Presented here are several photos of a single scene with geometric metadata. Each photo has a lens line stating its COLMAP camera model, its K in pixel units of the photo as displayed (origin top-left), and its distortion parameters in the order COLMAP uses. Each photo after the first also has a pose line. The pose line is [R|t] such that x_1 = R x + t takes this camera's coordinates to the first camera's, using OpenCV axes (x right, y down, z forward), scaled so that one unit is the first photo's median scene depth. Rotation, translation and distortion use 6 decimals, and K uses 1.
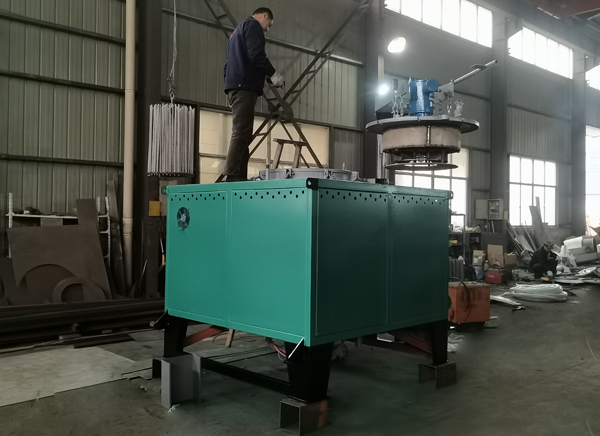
lens RADIAL K [[635.9, 0, 300.0], [0, 635.9, 218.0], [0, 0, 1]] dist [0.004166, -0.002969]
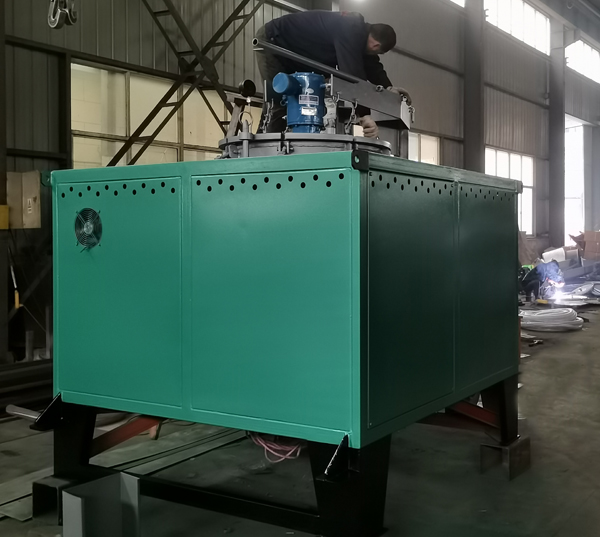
lens RADIAL K [[636.9, 0, 300.2], [0, 636.9, 252.6], [0, 0, 1]] dist [0.013785, -0.014085]
pose [[0.952928, -0.024189, 0.302230, -0.138276], [0.016540, 0.999475, 0.027844, 0.007074], [-0.302745, -0.021534, 0.952828, 0.322823]]
